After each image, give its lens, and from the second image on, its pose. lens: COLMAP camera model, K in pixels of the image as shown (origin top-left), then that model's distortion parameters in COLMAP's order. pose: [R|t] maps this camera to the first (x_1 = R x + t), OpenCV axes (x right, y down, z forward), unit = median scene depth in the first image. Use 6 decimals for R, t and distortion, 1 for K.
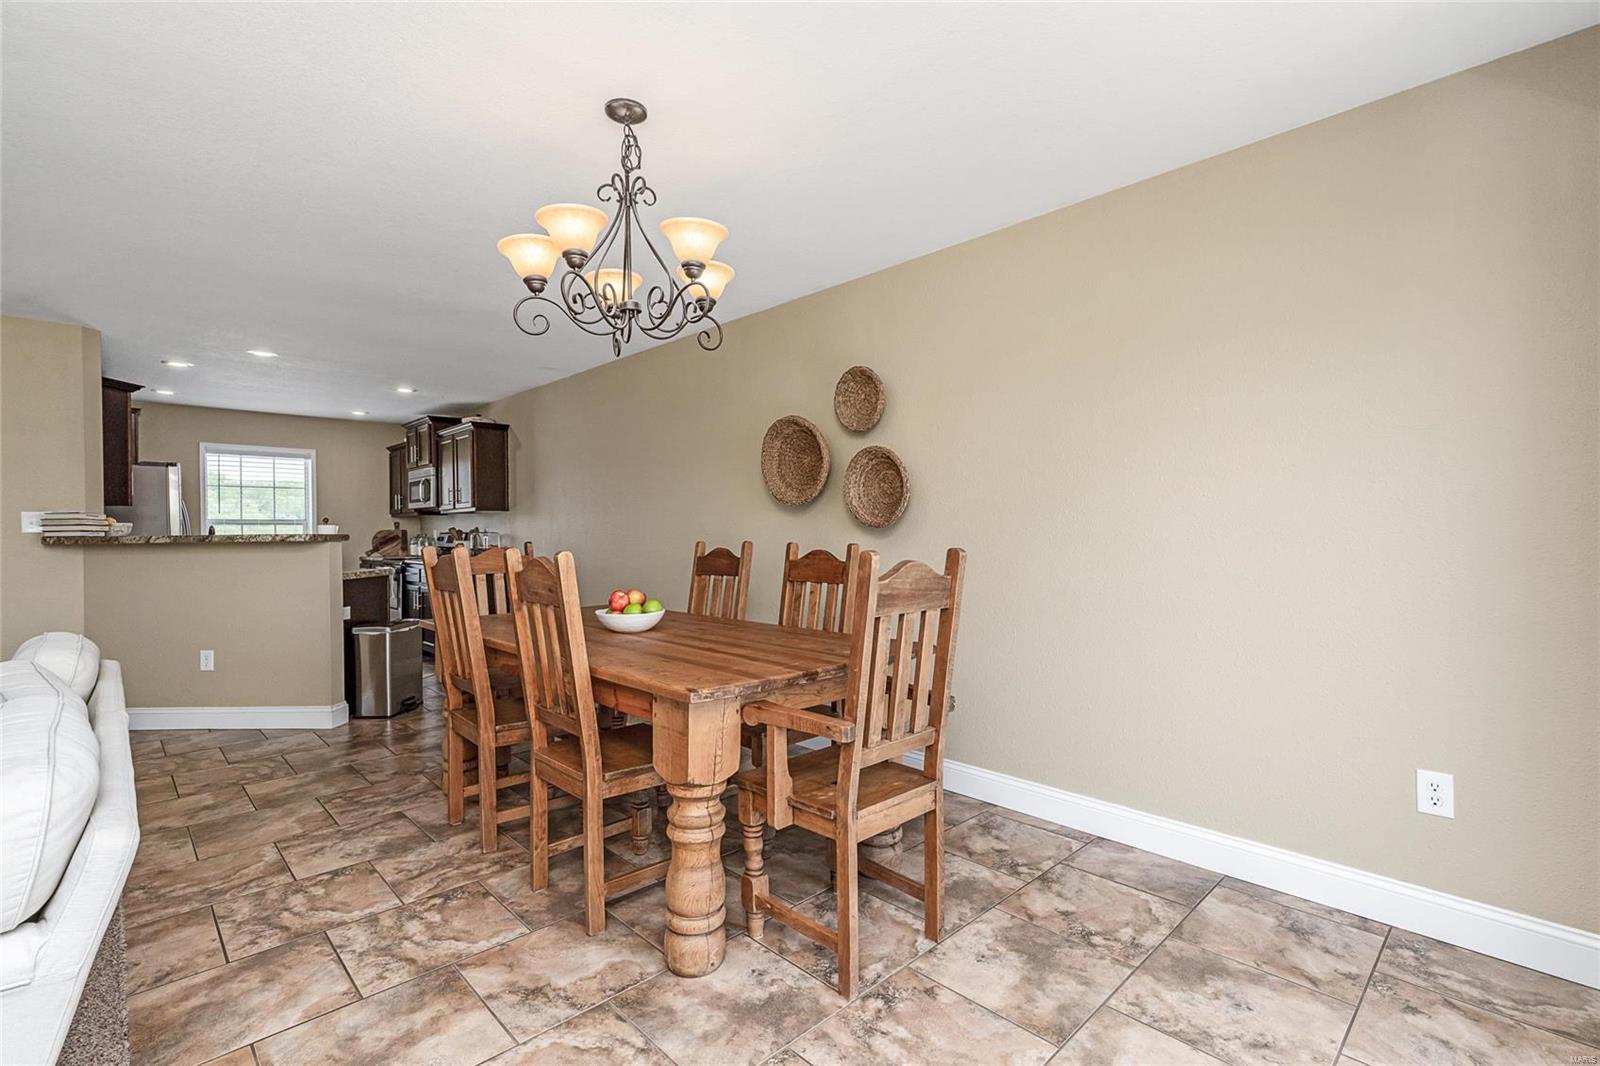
lens RADIAL K [[722.8, 0, 804.4], [0, 722.8, 530.5], [0, 0, 1]] dist [0.003181, 0.000425]
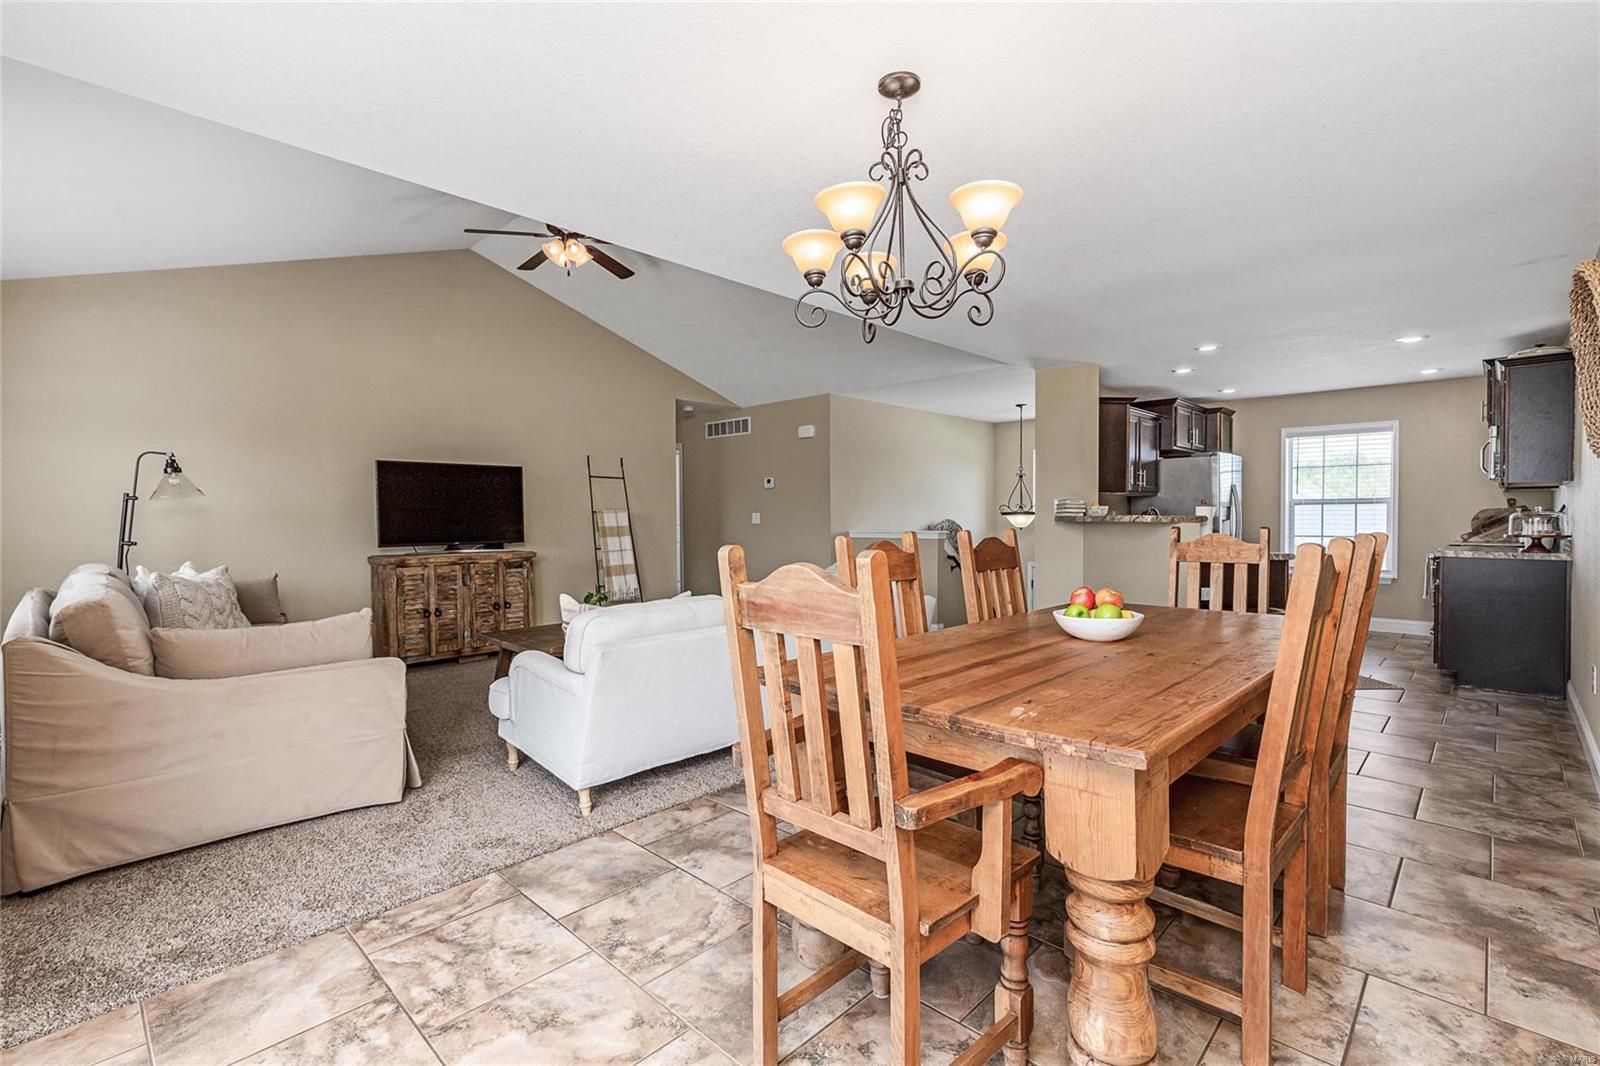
lens RADIAL K [[716.1, 0, 805.0], [0, 716.1, 528.3], [0, 0, 1]] dist [0.002277, 0.000846]
pose [[0.030685, 0.024124, -0.999238, 0.622650], [0.005822, 0.999687, 0.024313, -0.009222], [0.999512, -0.006563, 0.030535, 0.734308]]
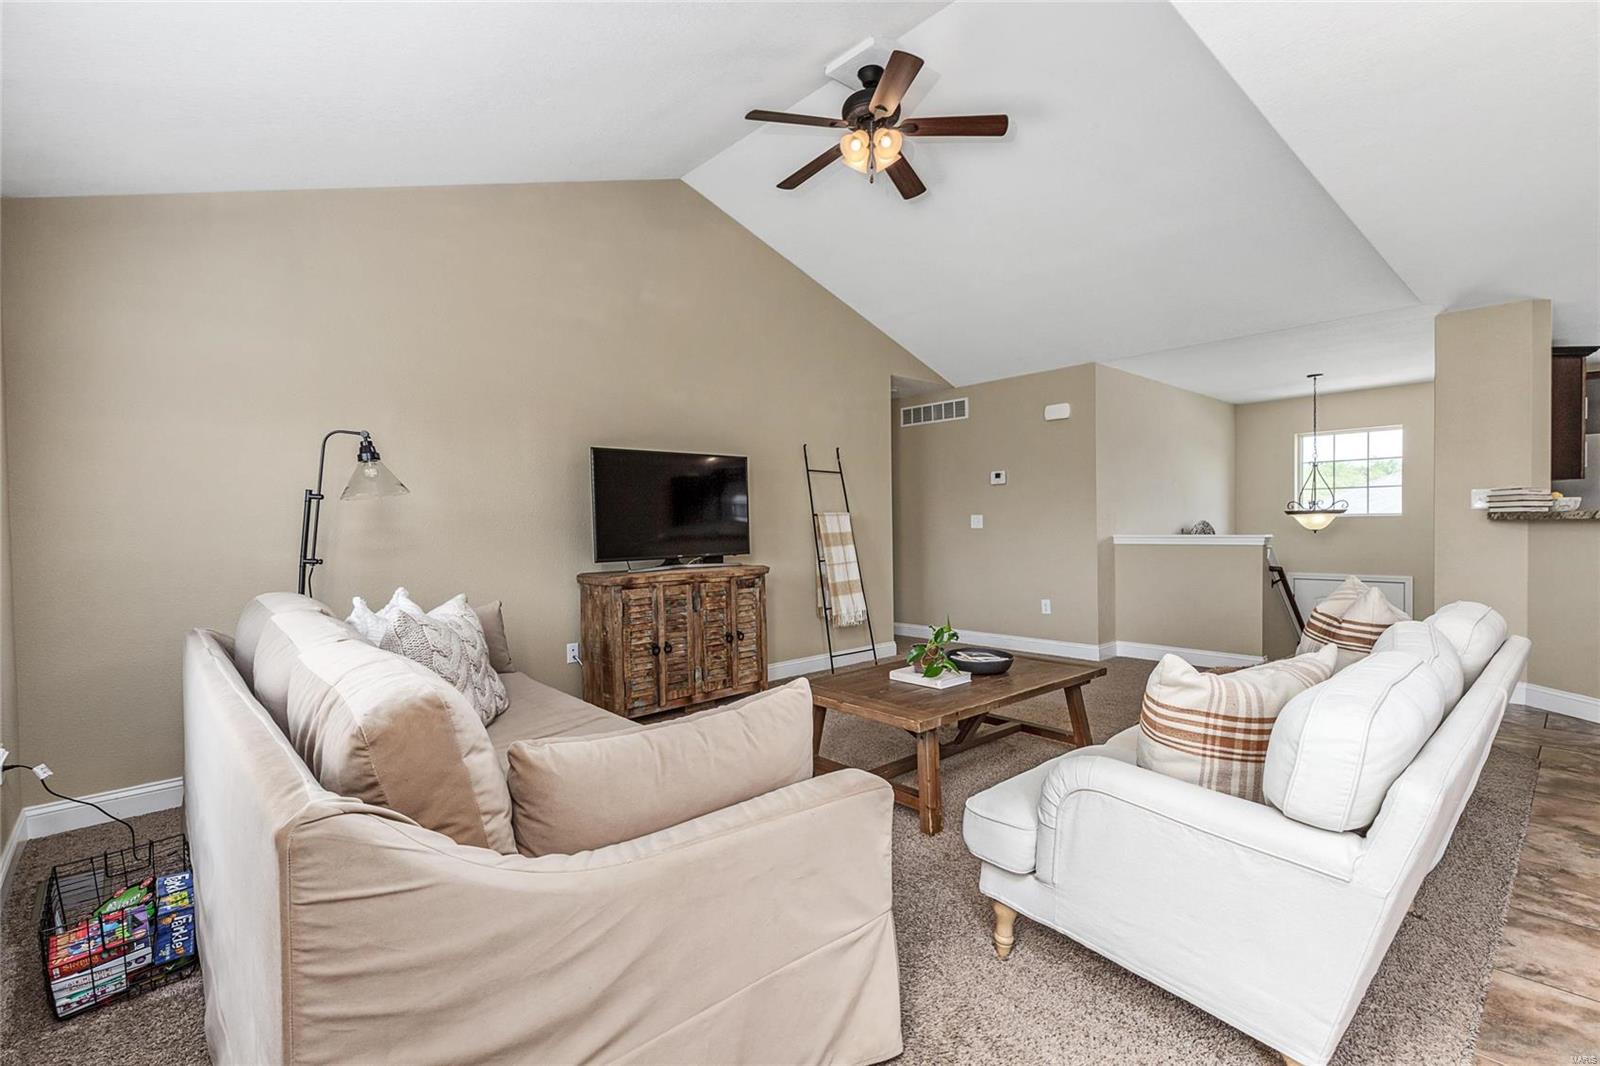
lens RADIAL K [[722.8, 0, 804.4], [0, 722.8, 530.5], [0, 0, 1]] dist [0.003181, 0.000425]
pose [[-0.031059, 0.016848, -0.999376, 0.068750], [0.016987, 0.999722, 0.016326, 0.001315], [0.999373, -0.016470, -0.031337, 0.060479]]
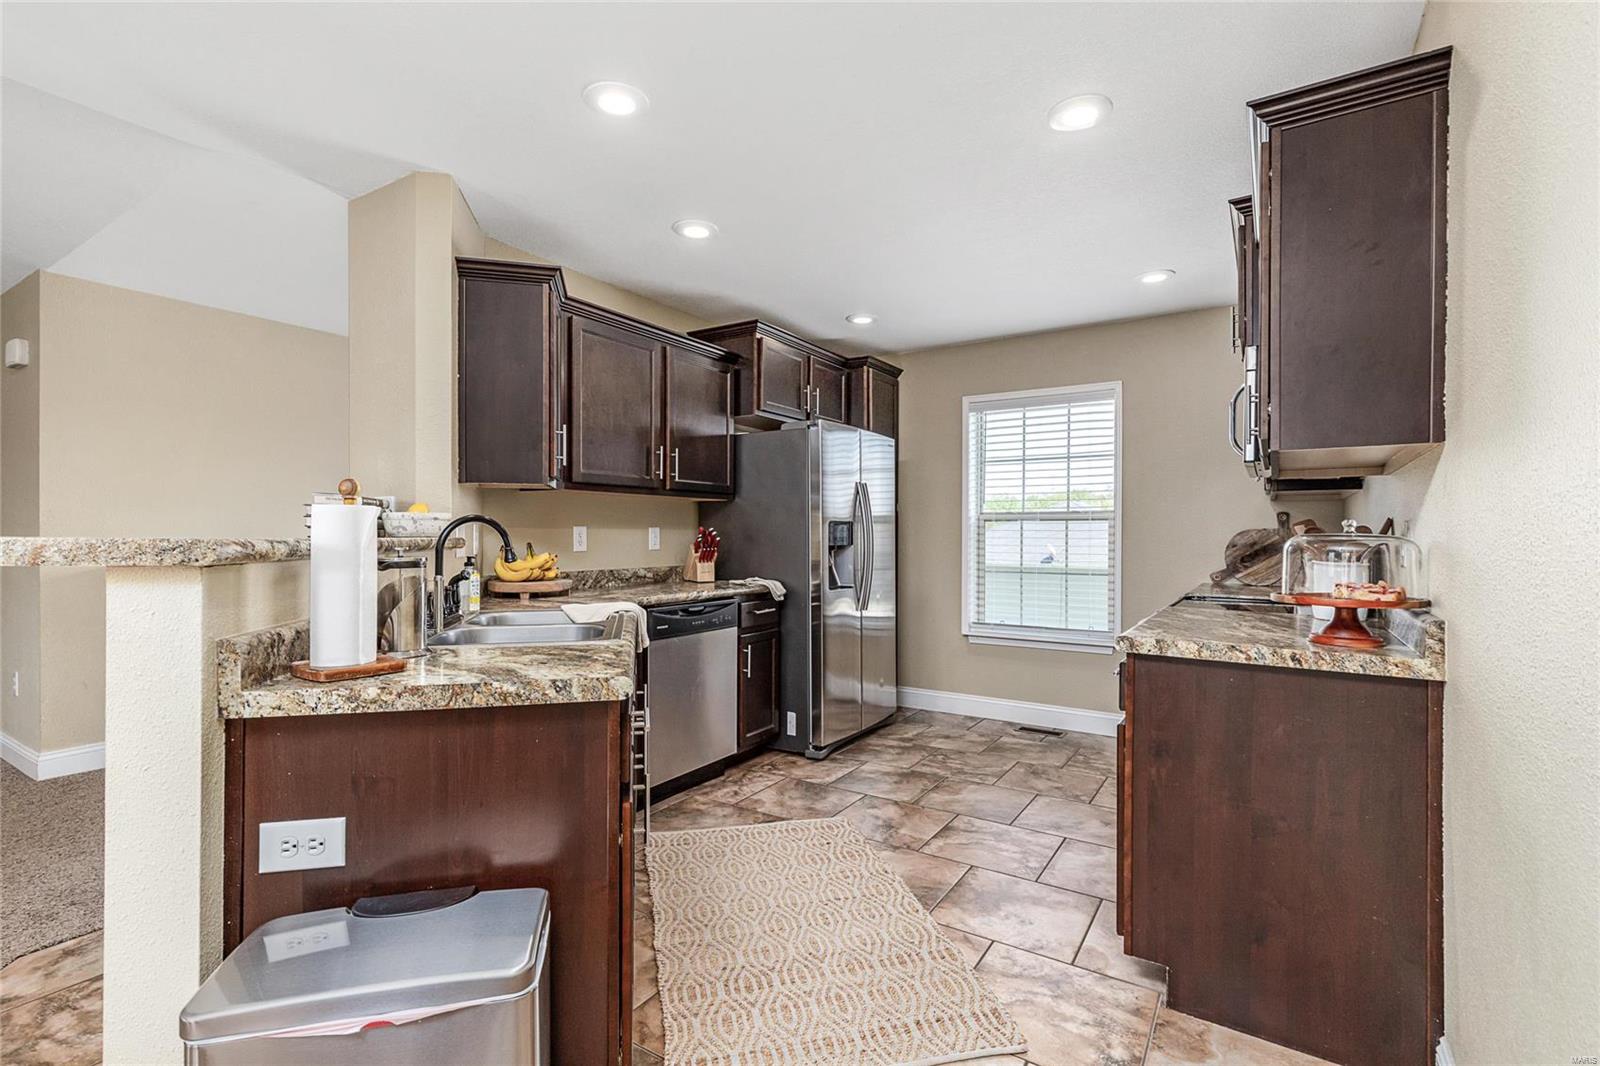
lens RADIAL K [[722.8, 0, 804.4], [0, 722.8, 530.5], [0, 0, 1]] dist [0.003181, 0.000425]
pose [[0.222429, 0.000969, -0.974948, -0.616771], [-0.001636, 0.999998, 0.000621, 0.001110], [0.974947, 0.001457, 0.222431, 2.024722]]
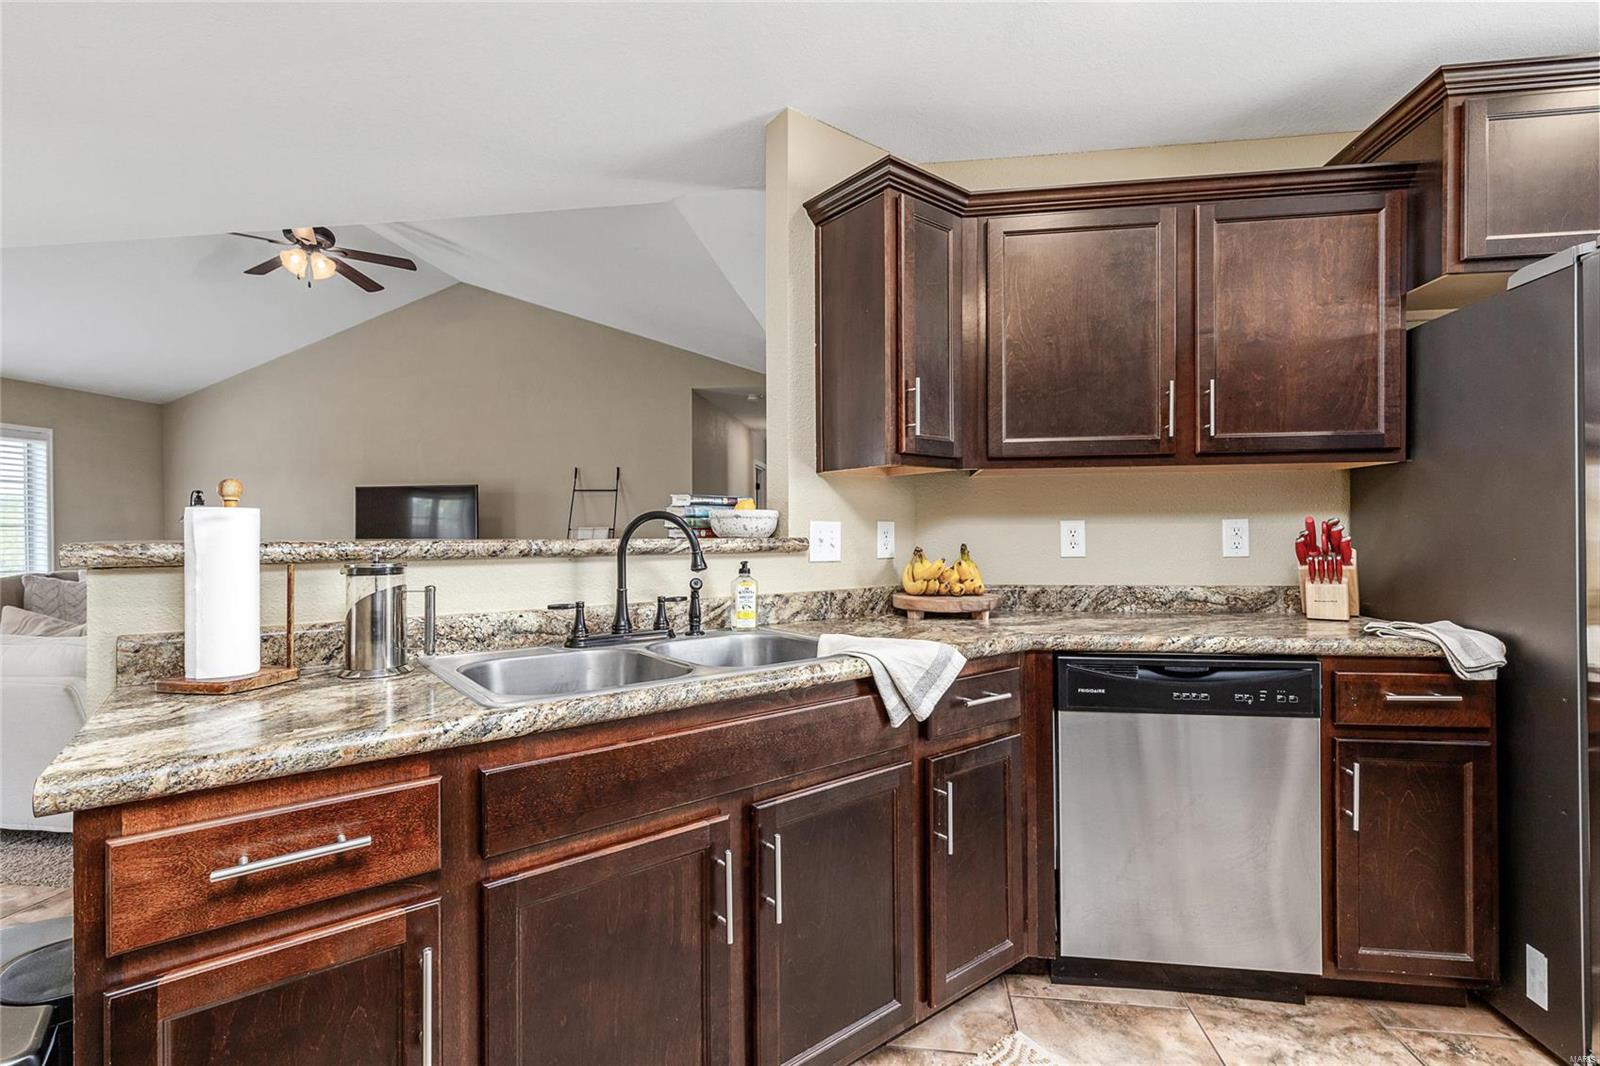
lens RADIAL K [[722.8, 0, 804.4], [0, 722.8, 530.5], [0, 0, 1]] dist [0.003181, 0.000425]
pose [[-0.791126, 0.011762, -0.611540, -1.217796], [0.013623, 0.999906, 0.001607, 0.001628], [0.611501, -0.007060, -0.791212, 2.467781]]
